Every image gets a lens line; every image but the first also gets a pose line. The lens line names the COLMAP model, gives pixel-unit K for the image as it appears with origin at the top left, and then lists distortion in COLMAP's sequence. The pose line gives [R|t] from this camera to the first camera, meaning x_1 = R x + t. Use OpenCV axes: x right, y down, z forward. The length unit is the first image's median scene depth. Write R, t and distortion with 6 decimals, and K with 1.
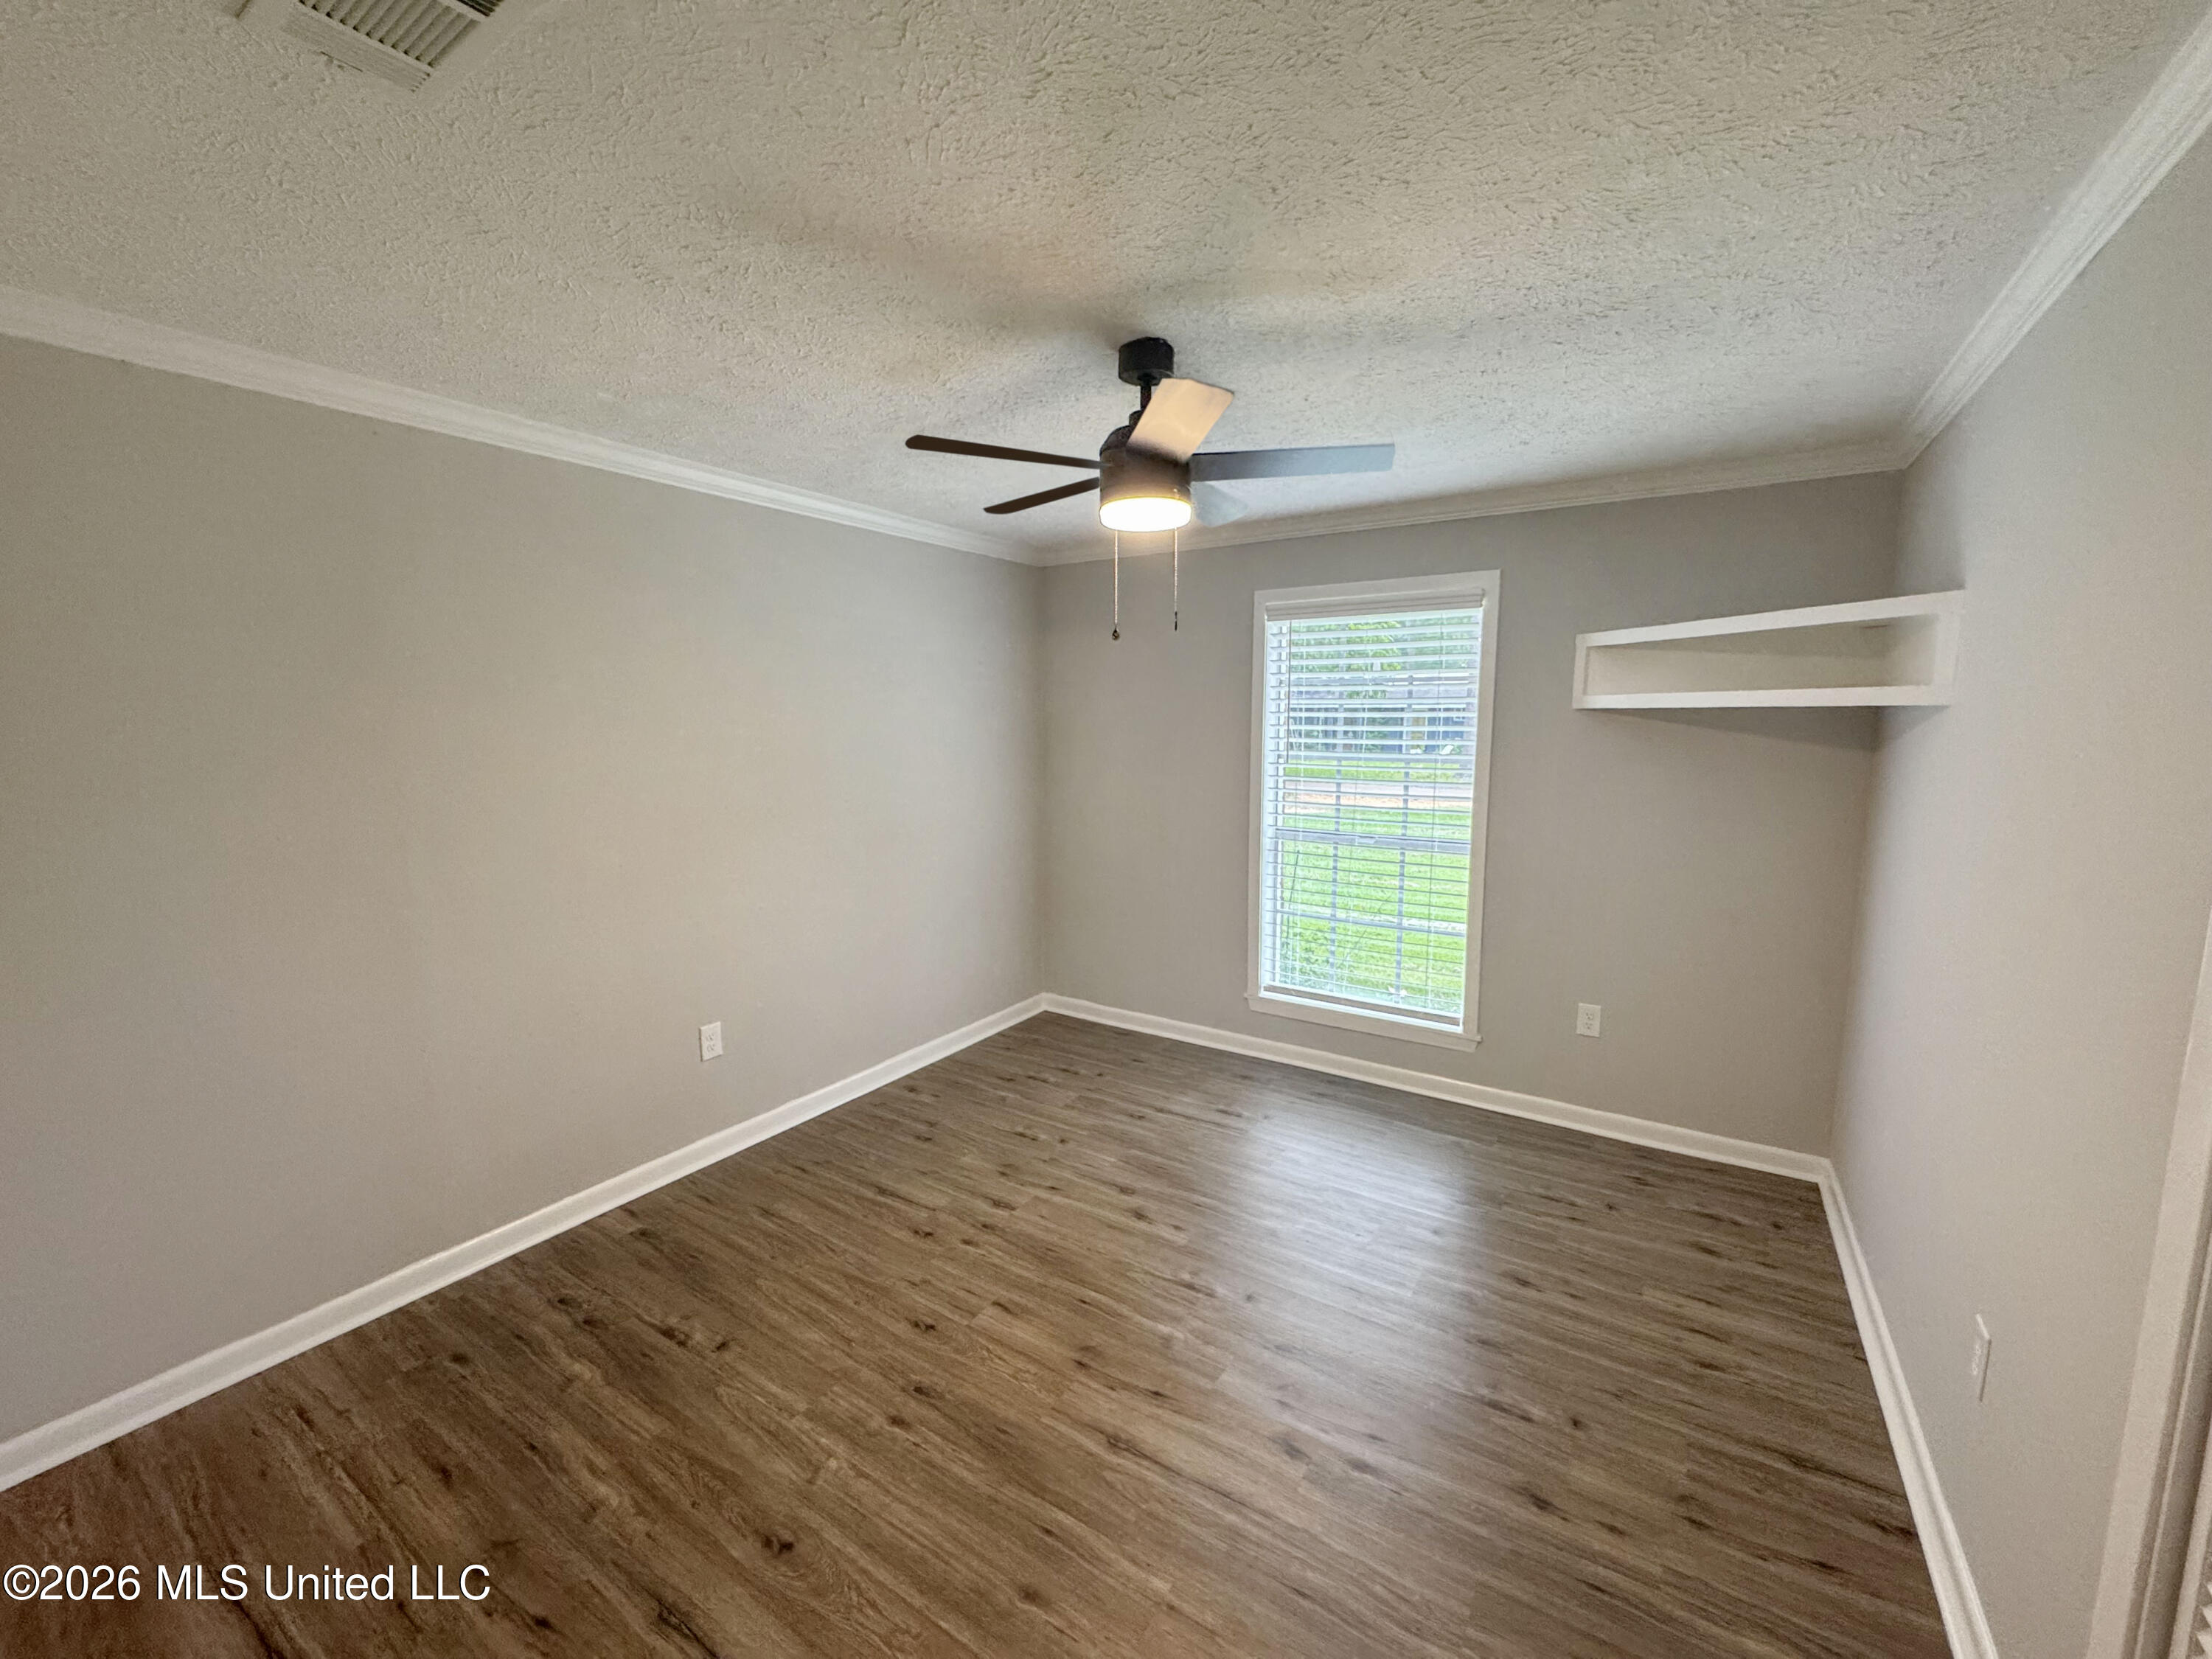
lens RADIAL K [[886.5, 0, 1103.3], [0, 886.5, 829.6], [0, 0, 1]] dist [-0.003893, 0.000396]
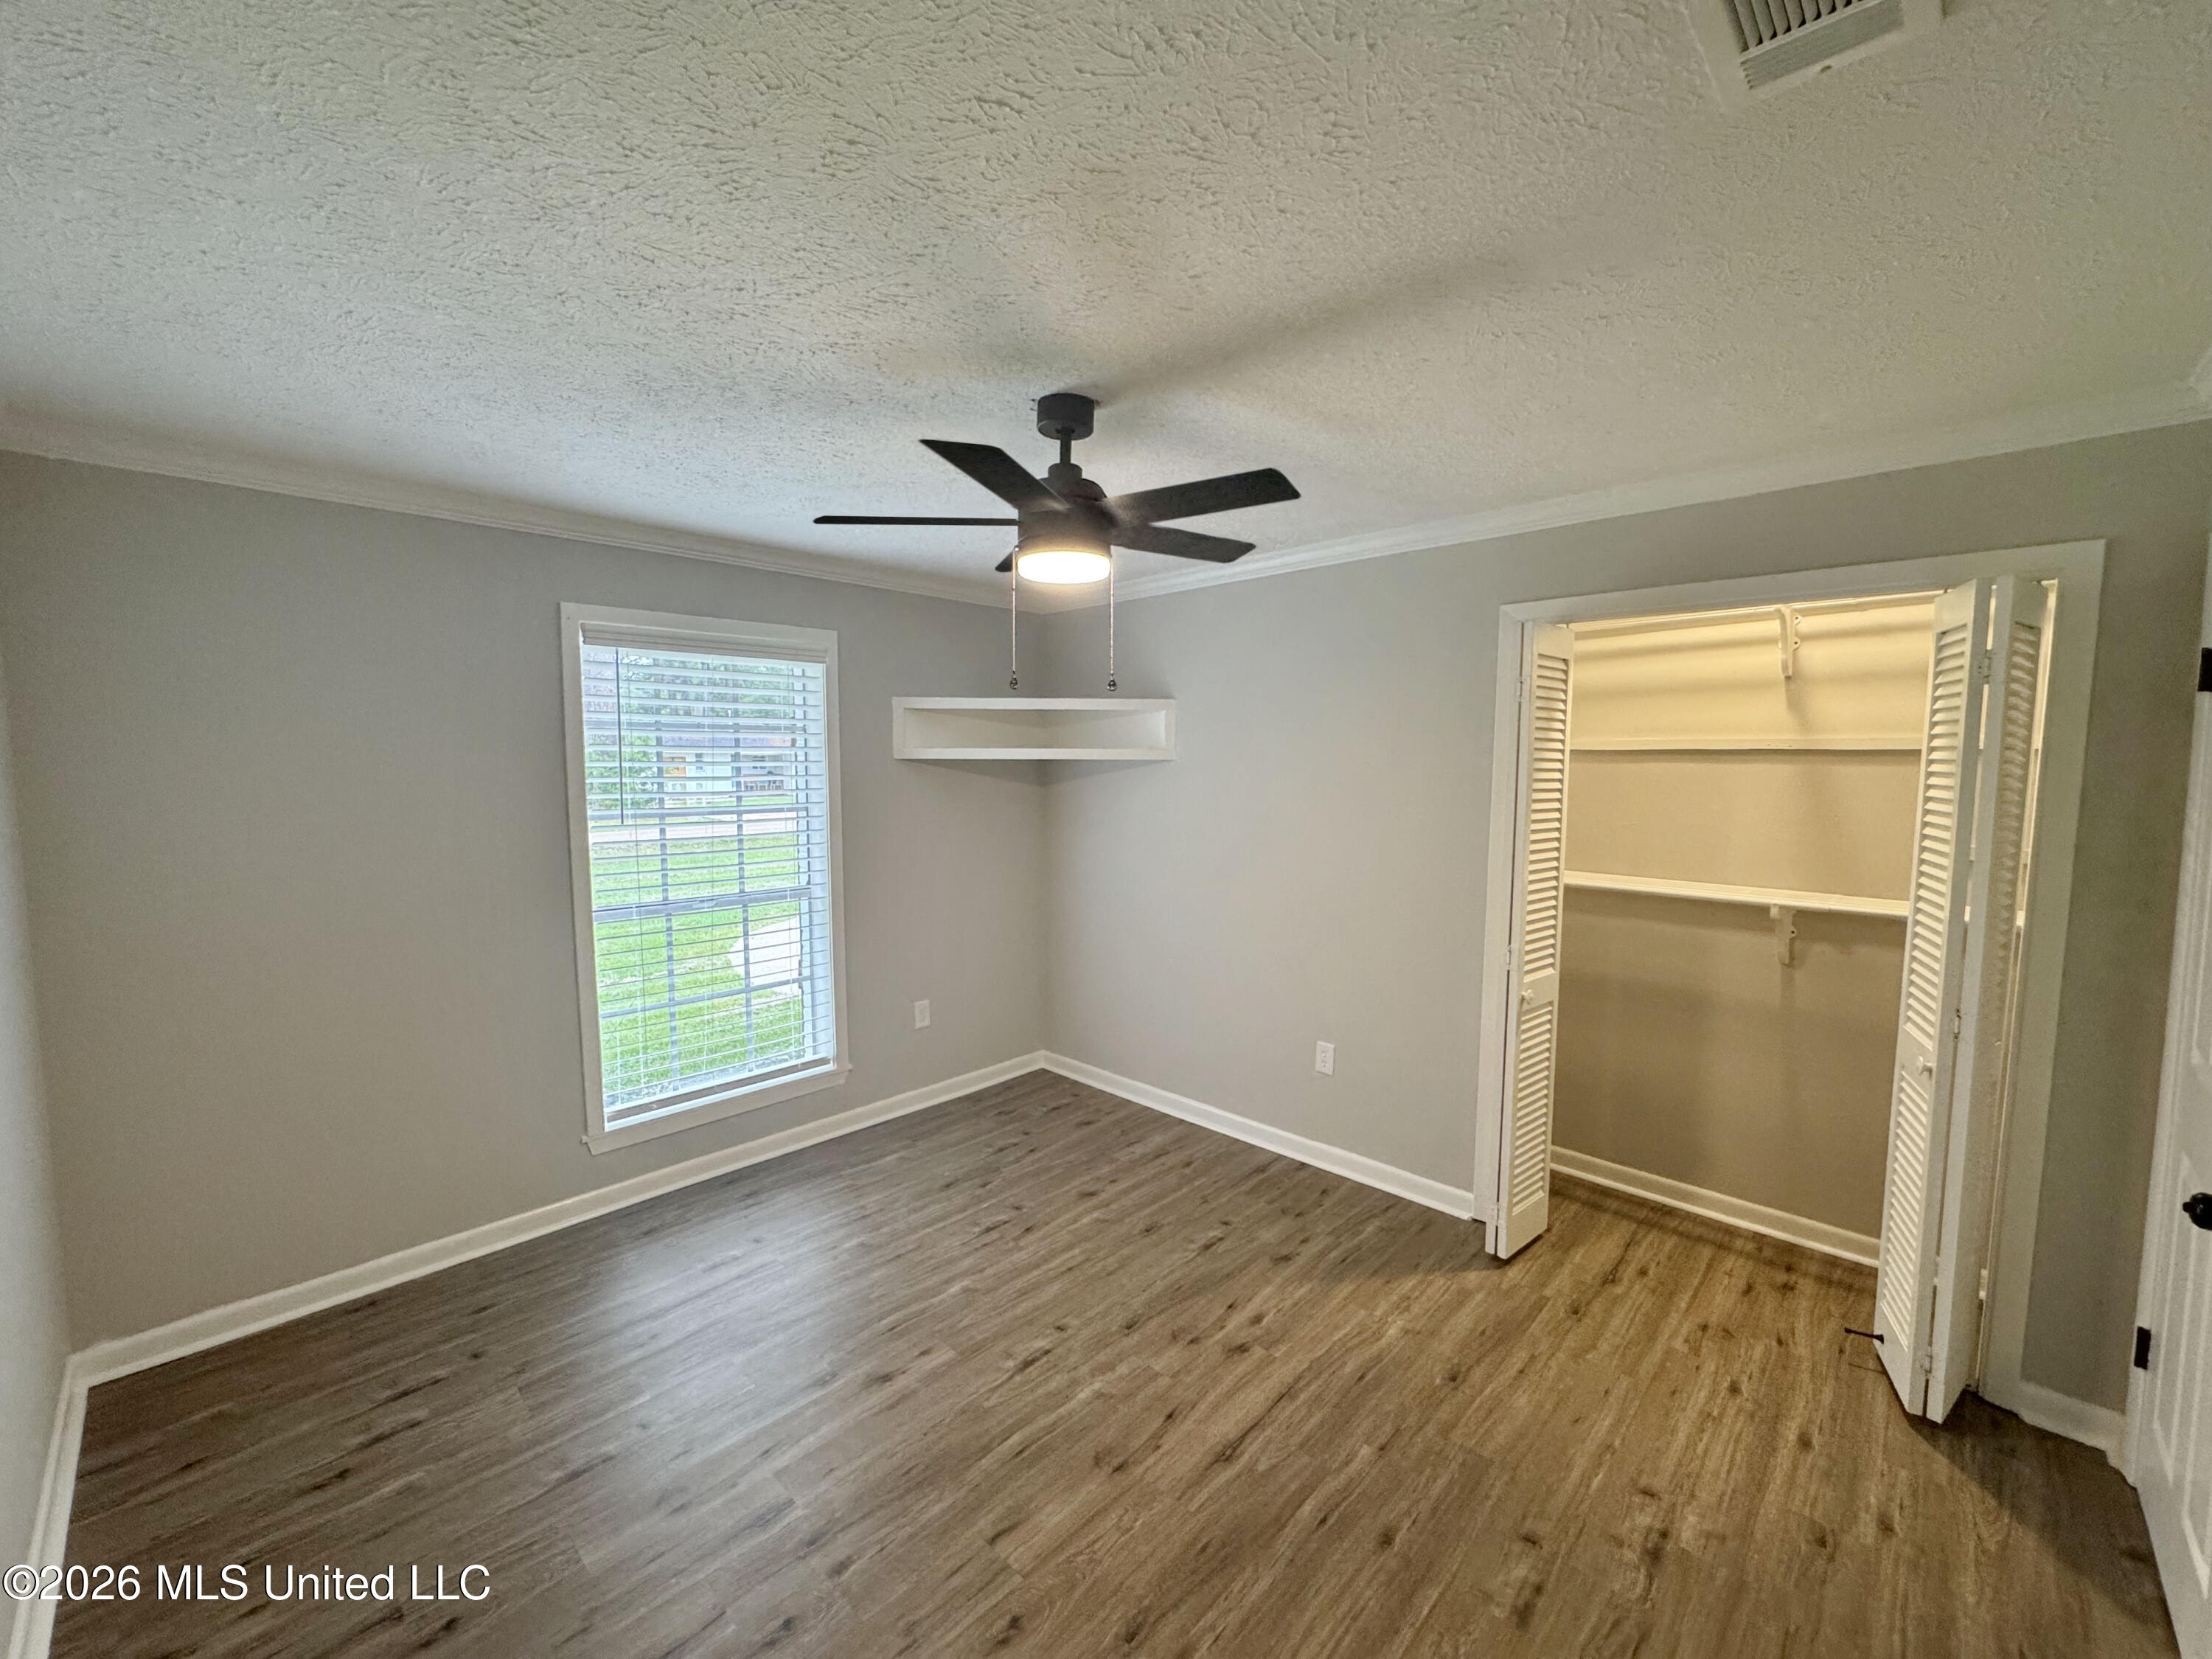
lens RADIAL K [[886.5, 0, 1103.3], [0, 886.5, 829.6], [0, 0, 1]] dist [-0.003893, 0.000396]
pose [[0.183861, -0.078108, 0.979844, -0.706702], [0.121801, 0.990966, 0.056139, -0.090447], [-0.975377, 0.109024, 0.191713, 0.611708]]
